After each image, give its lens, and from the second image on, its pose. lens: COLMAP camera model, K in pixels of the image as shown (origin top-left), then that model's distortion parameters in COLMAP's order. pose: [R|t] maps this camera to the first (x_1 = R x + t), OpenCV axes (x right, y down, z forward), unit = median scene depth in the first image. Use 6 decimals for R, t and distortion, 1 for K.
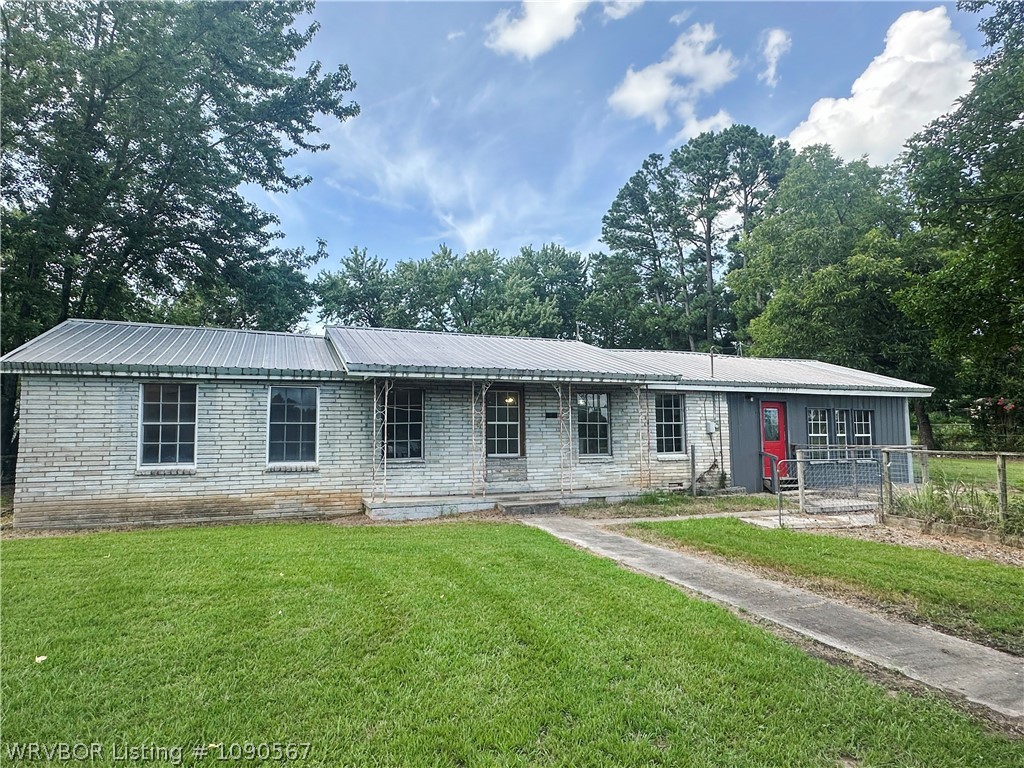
lens RADIAL K [[595.4, 0, 511.5], [0, 595.4, 392.4], [0, 0, 1]] dist [0.006280, 0.000309]
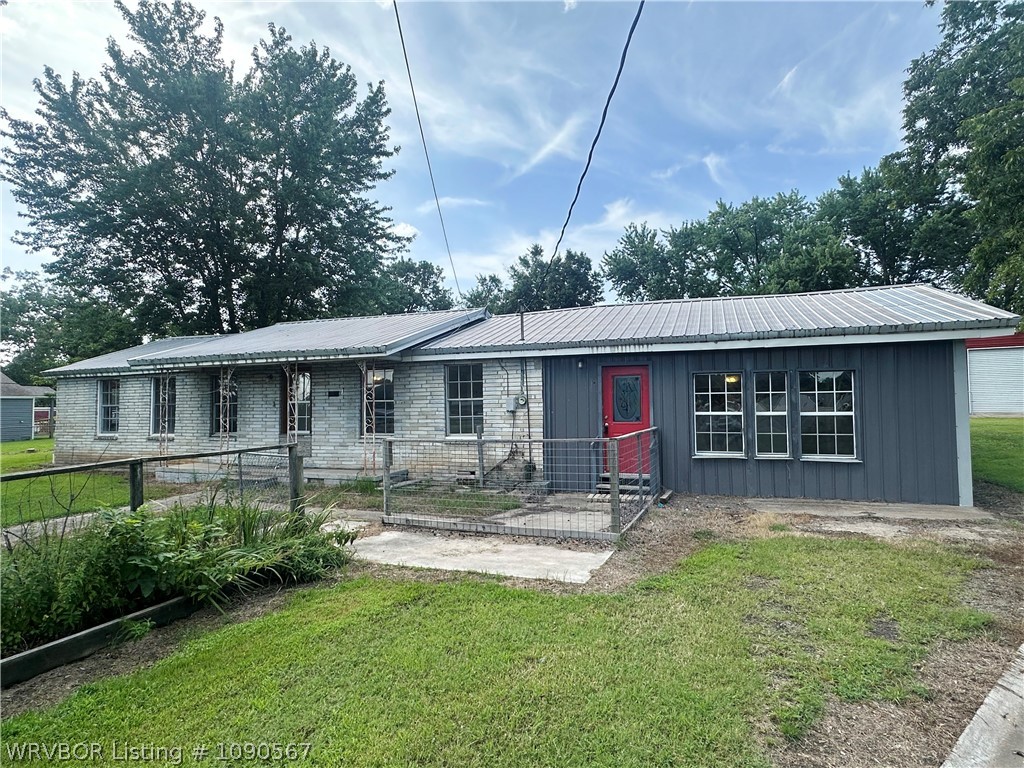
lens RADIAL K [[574.9, 0, 512.6], [0, 574.9, 377.1], [0, 0, 1]] dist [-0.008844, -0.000497]
pose [[0.738049, -0.039005, -0.673619, 0.862050], [0.052898, 0.998600, 0.000134, 0.023712], [0.672670, -0.035732, 0.739079, 0.445498]]
